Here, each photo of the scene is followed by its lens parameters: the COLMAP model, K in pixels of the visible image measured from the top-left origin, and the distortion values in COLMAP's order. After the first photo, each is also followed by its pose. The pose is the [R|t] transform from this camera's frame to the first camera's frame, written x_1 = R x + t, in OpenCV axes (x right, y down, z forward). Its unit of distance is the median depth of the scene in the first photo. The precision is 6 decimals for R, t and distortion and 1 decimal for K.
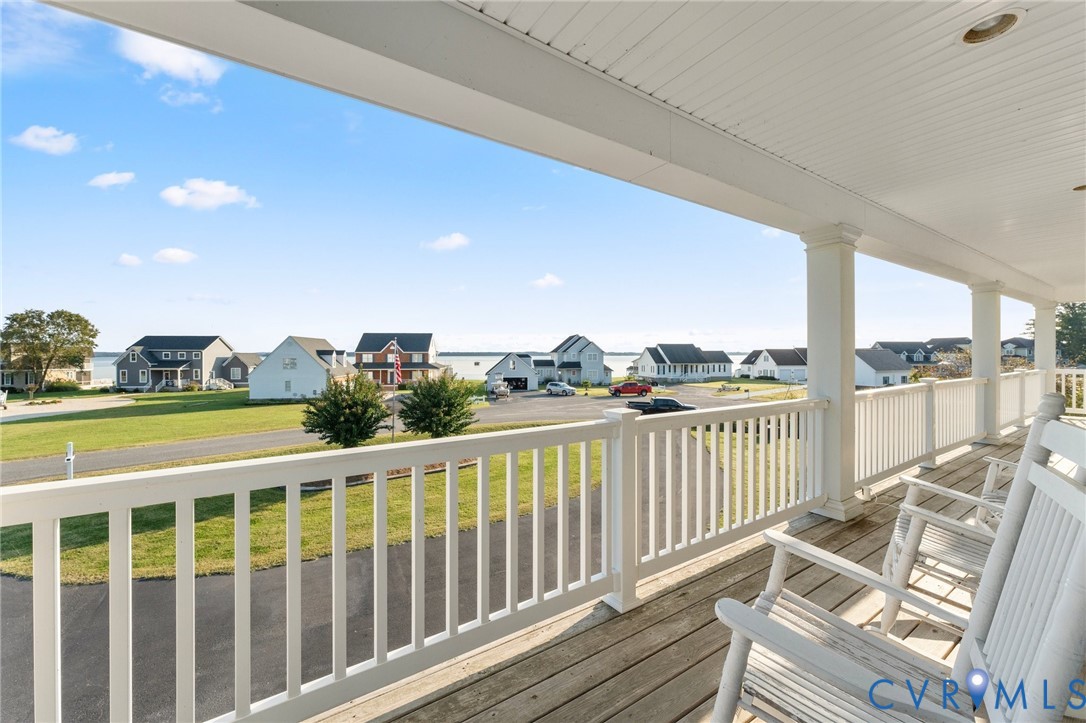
lens RADIAL K [[438.7, 0, 542.0], [0, 438.7, 370.5], [0, 0, 1]] dist [0.001050, 0.001172]
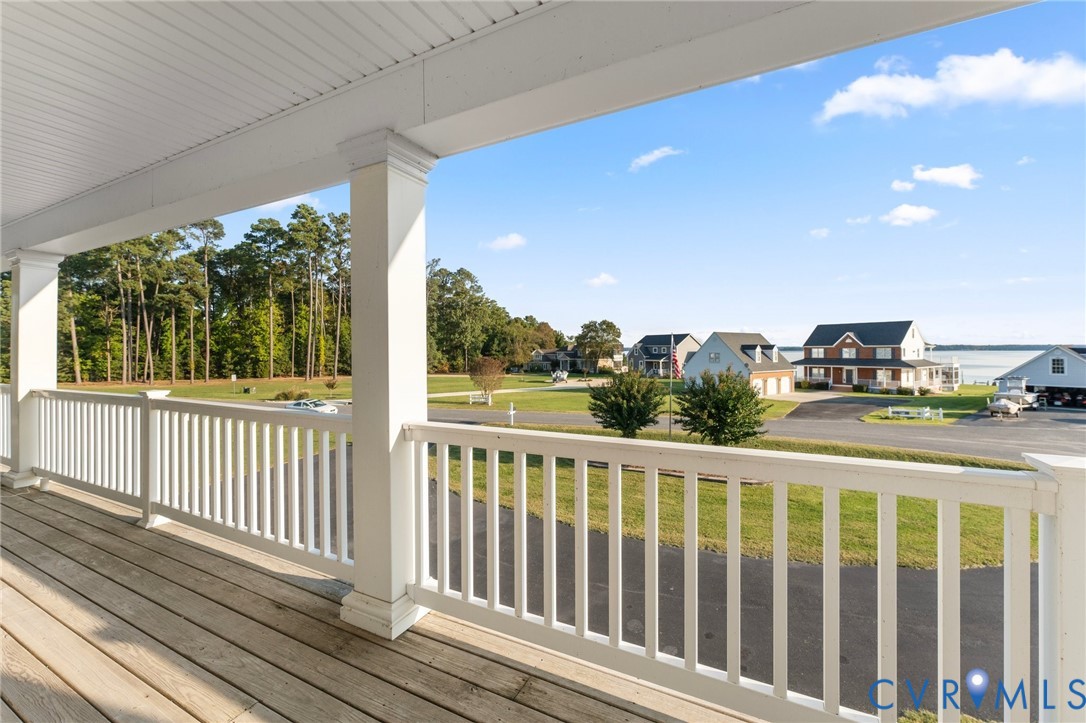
lens RADIAL K [[438.7, 0, 533.9], [0, 438.7, 363.4], [0, 0, 1]] dist [0.001050, 0.001172]
pose [[0.492012, 0.025957, -0.870202, 0.091748], [-0.028445, 0.999501, 0.013731, -0.003059], [0.870124, 0.017997, 0.492504, 0.066856]]
